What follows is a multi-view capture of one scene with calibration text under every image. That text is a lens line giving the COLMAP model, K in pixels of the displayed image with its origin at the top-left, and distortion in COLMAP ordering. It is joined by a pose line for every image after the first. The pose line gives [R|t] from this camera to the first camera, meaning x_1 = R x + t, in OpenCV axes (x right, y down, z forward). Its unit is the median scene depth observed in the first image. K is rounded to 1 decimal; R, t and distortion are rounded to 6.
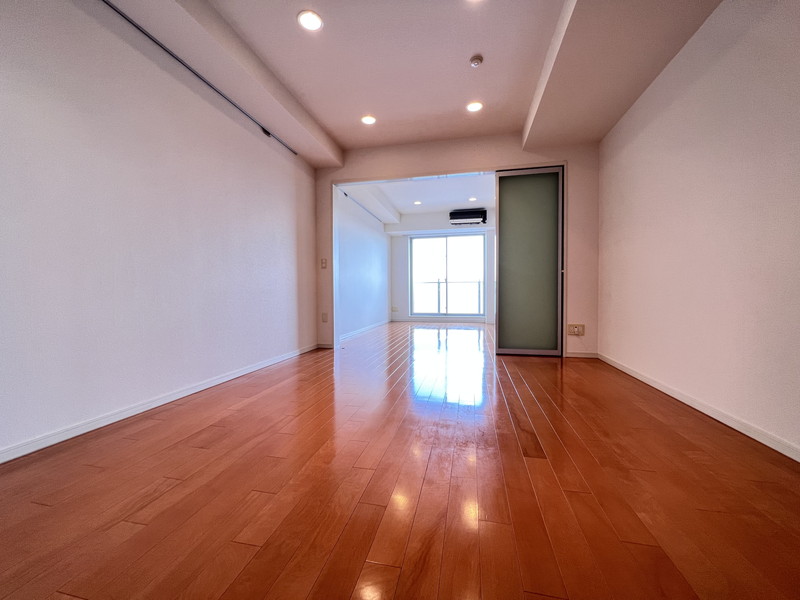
lens RADIAL K [[322.0, 0, 400.7], [0, 322.0, 297.4], [0, 0, 1]] dist [-0.003546, -0.000302]
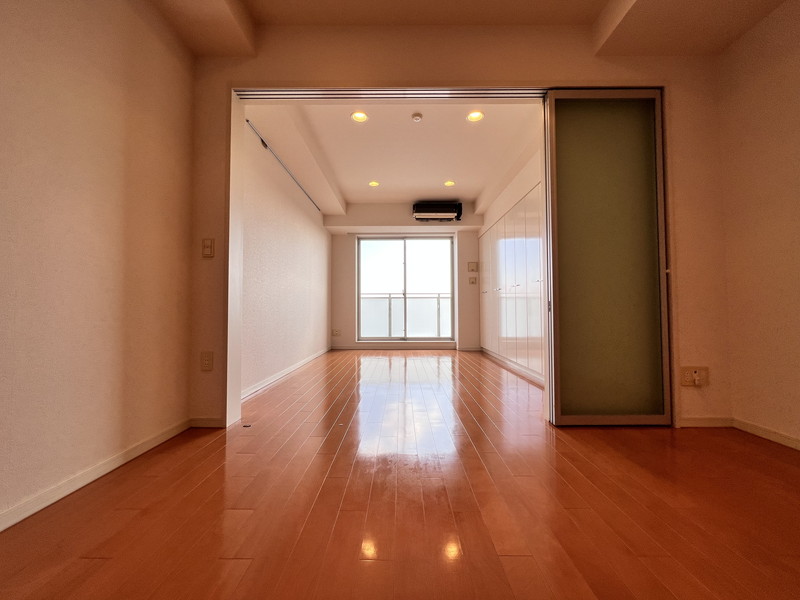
lens RADIAL K [[322.0, 0, 399.2], [0, 322.0, 299.6], [0, 0, 1]] dist [-0.003546, -0.000302]
pose [[0.978291, 0.008792, 0.207049, -0.035293], [0.001896, 0.998678, -0.051366, -0.002087], [-0.207227, 0.050644, 0.976981, 0.286181]]
